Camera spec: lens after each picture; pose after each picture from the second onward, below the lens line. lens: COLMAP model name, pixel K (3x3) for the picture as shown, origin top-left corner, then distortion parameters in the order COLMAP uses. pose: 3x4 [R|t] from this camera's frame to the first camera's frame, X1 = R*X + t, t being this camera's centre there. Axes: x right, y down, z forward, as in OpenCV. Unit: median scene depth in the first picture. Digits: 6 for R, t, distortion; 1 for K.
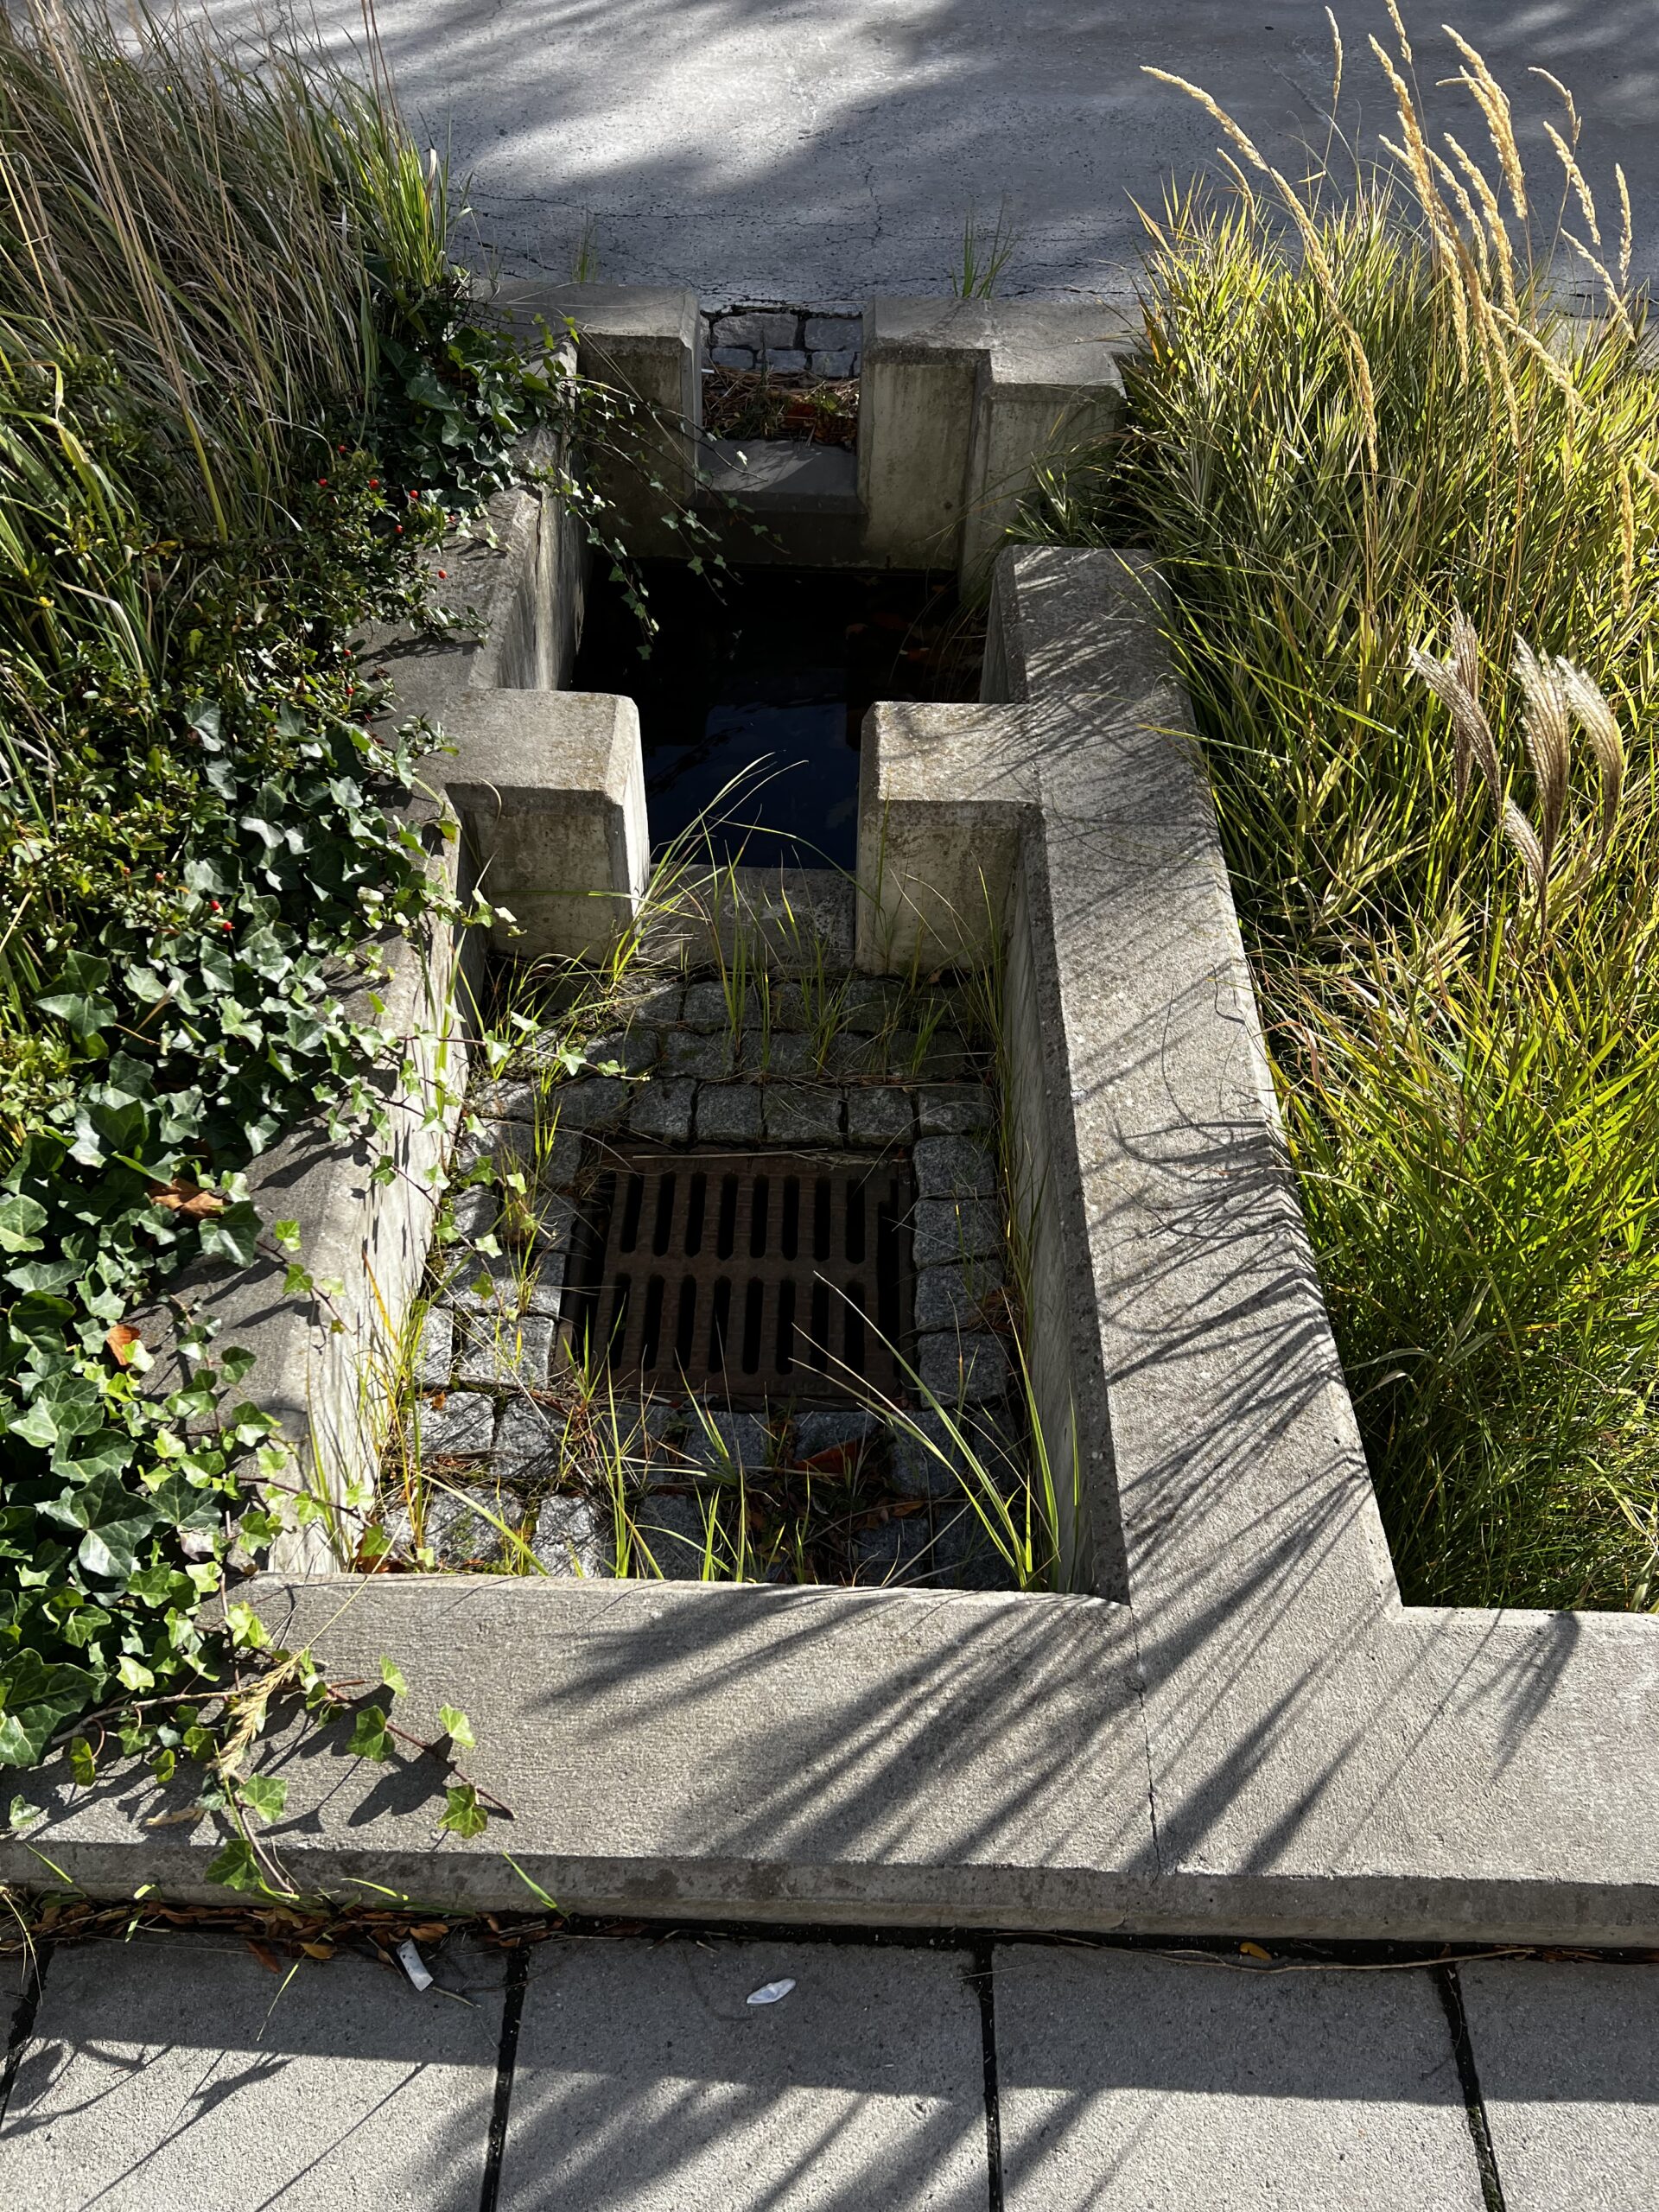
lens RADIAL K [[1660.8, 0, 818.8], [0, 1660.8, 1110.8], [0, 0, 1]] dist [-0.006312, -0.005829]
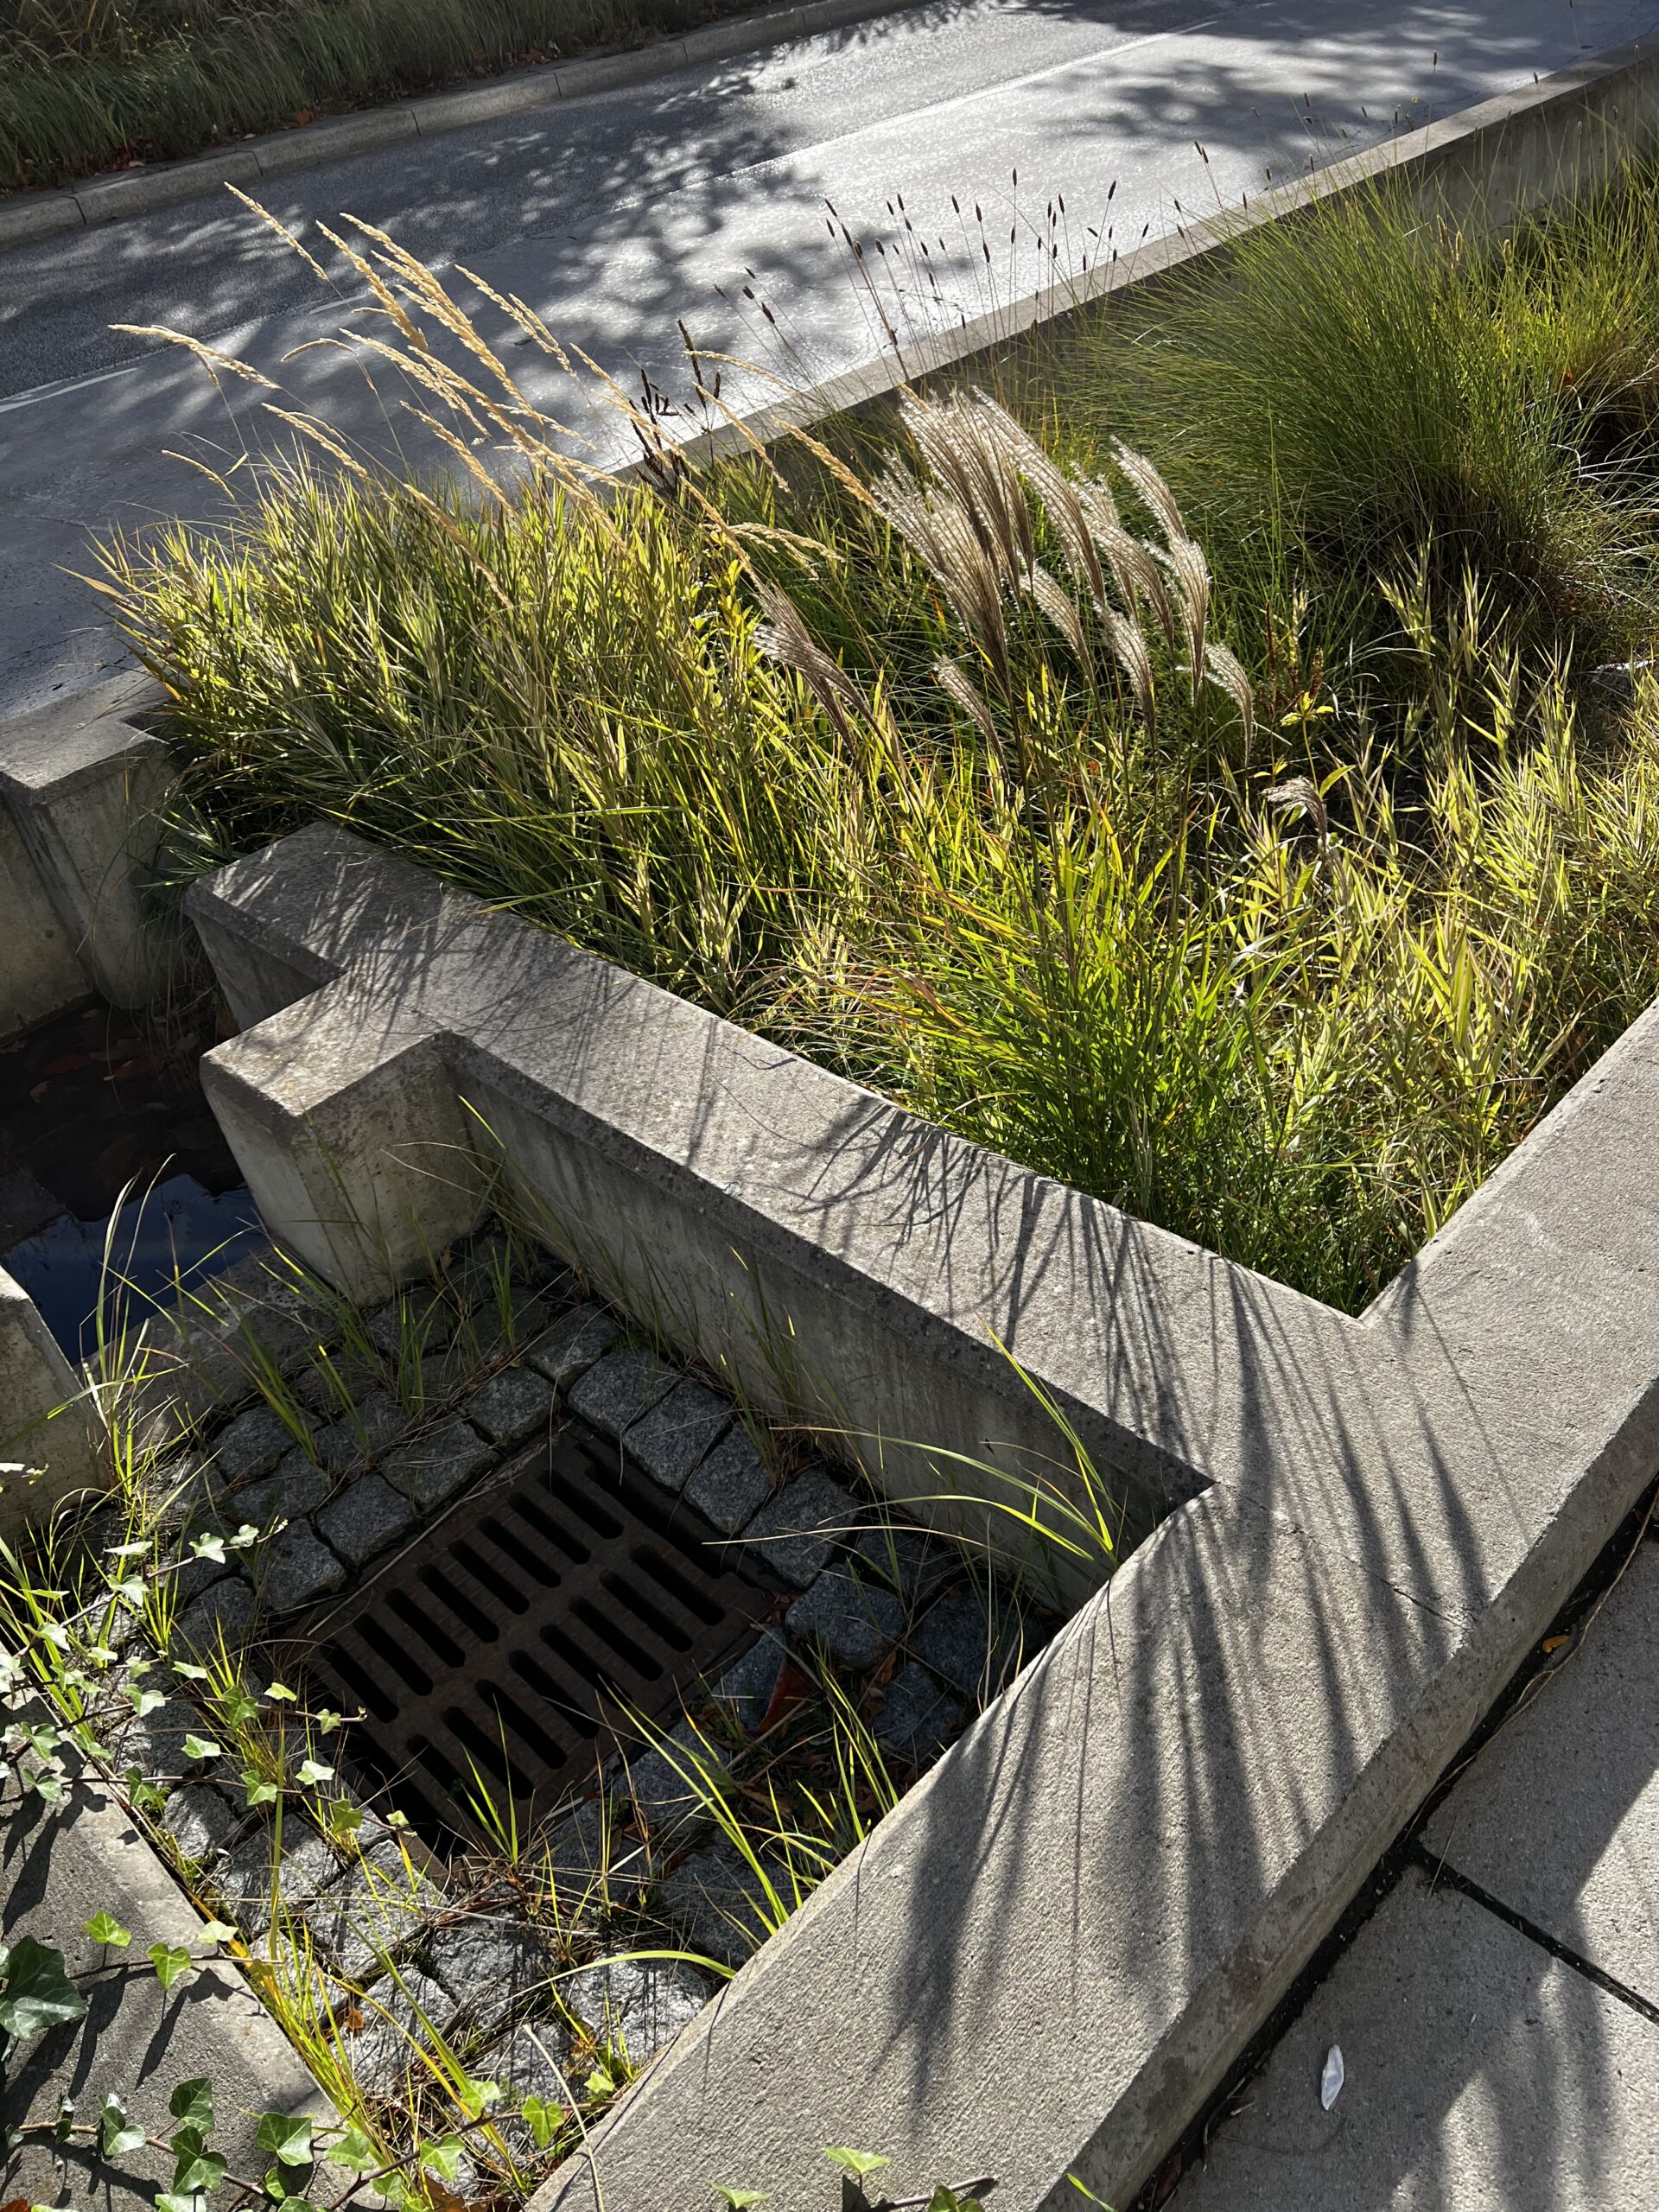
lens RADIAL K [[1660.8, 0, 818.8], [0, 1660.8, 1110.8], [0, 0, 1]] dist [-0.006312, -0.005829]
pose [[0.679663, -0.533792, 0.503115, -0.244046], [0.634535, 0.771950, -0.038181, 0.021900], [-0.367999, 0.345194, 0.863376, 0.150073]]
